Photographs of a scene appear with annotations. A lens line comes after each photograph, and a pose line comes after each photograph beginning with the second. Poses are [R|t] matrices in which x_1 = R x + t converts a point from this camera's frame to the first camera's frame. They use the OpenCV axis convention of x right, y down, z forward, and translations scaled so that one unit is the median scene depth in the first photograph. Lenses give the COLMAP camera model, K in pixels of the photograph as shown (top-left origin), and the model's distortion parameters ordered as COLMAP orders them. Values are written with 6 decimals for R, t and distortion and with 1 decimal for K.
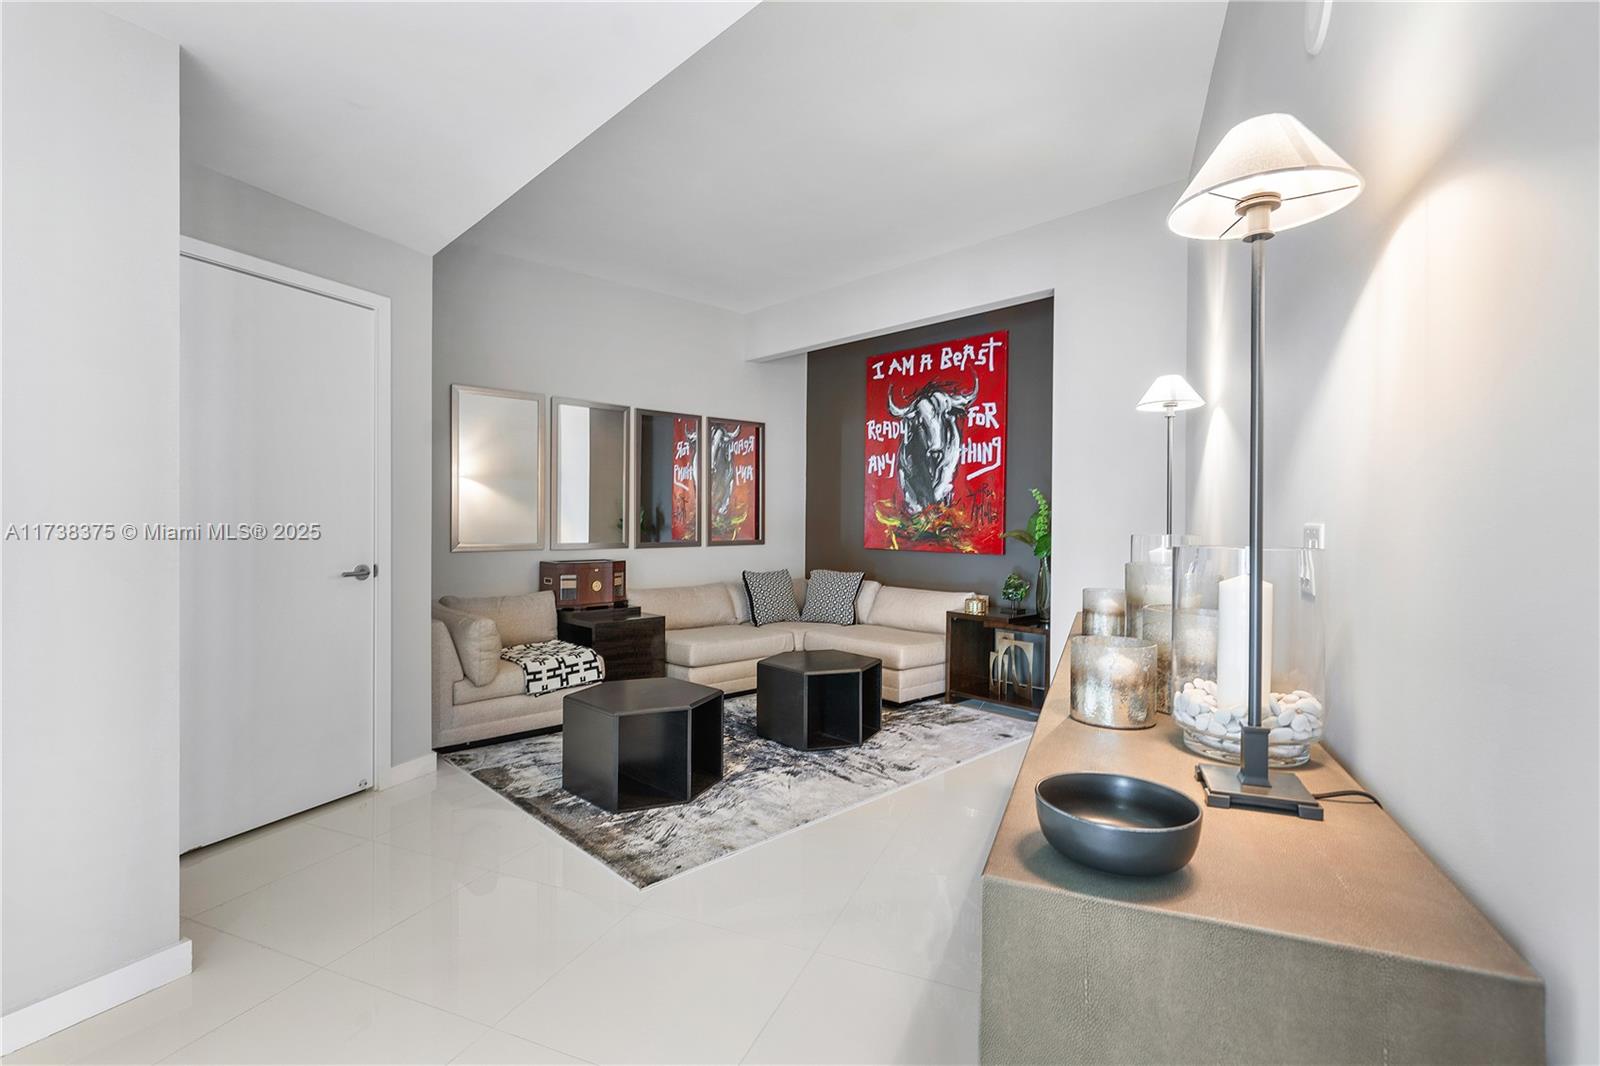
lens RADIAL K [[734.3, 0, 792.8], [0, 734.3, 530.2], [0, 0, 1]] dist [-0.008480, 0.000516]
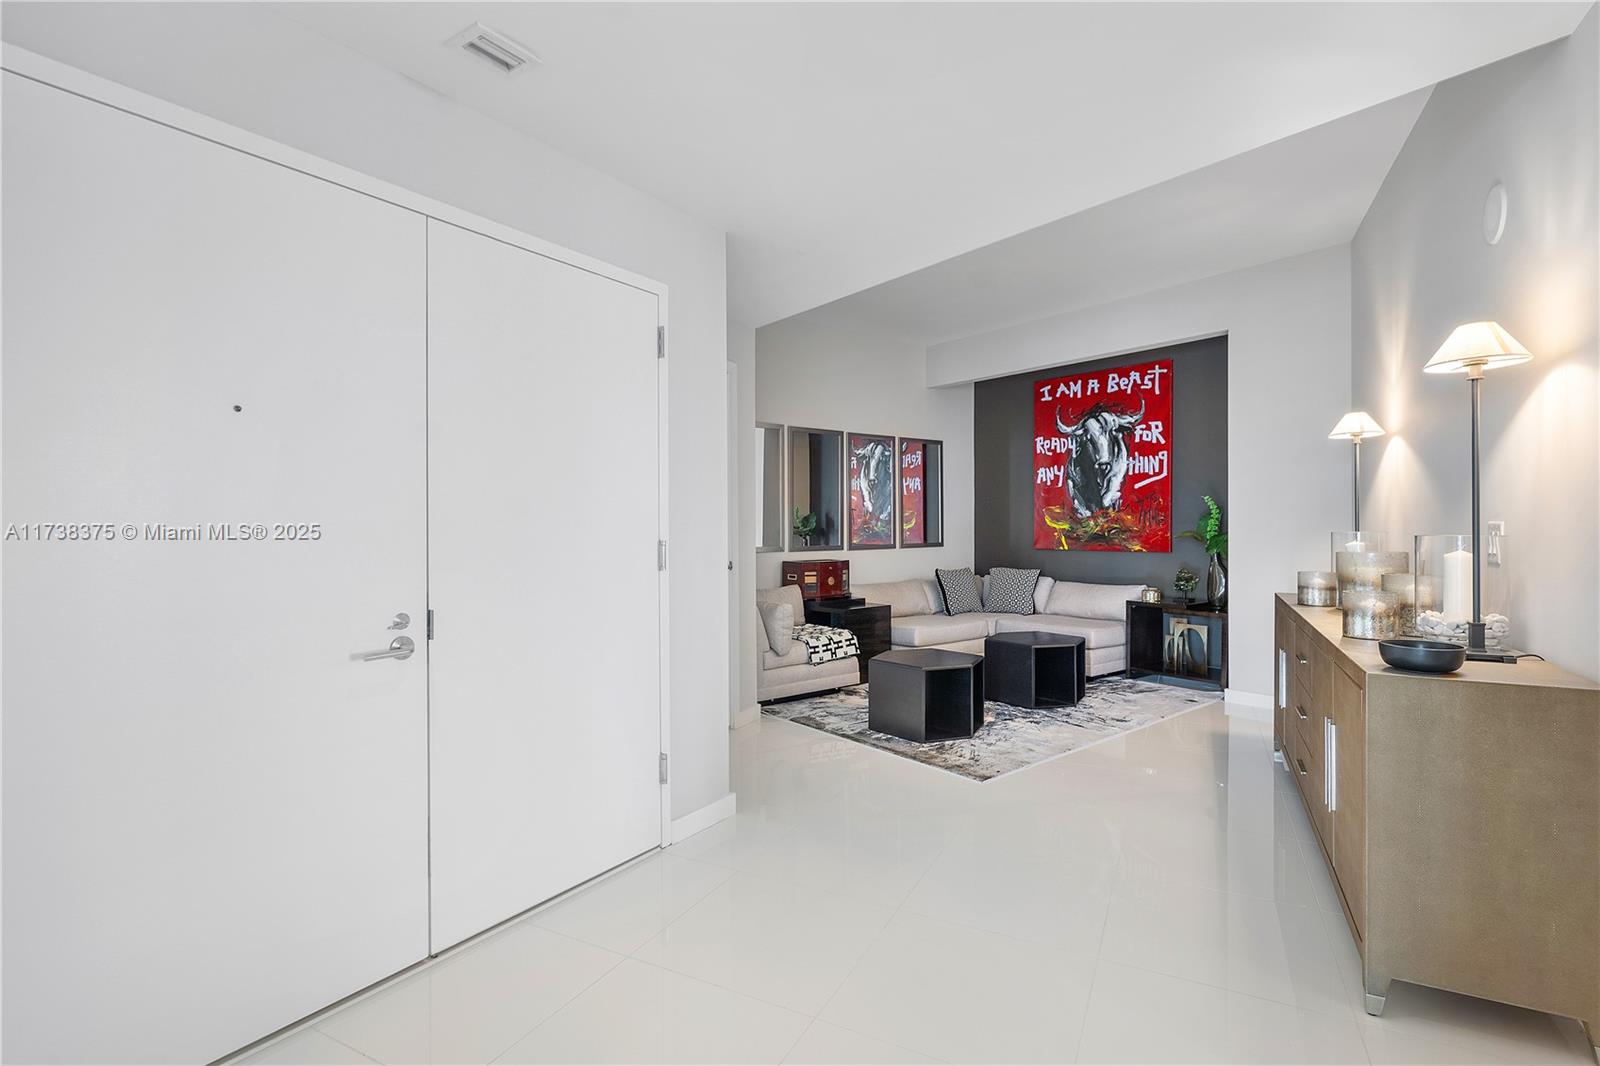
lens RADIAL K [[761.0, 0, 791.6], [0, 761.0, 533.7], [0, 0, 1]] dist [-0.003695, 0.000796]
pose [[0.996761, -0.012012, -0.079516, -0.231473], [0.011723, 0.999923, -0.004102, 0.001828], [0.079559, 0.003157, 0.996825, -0.264510]]
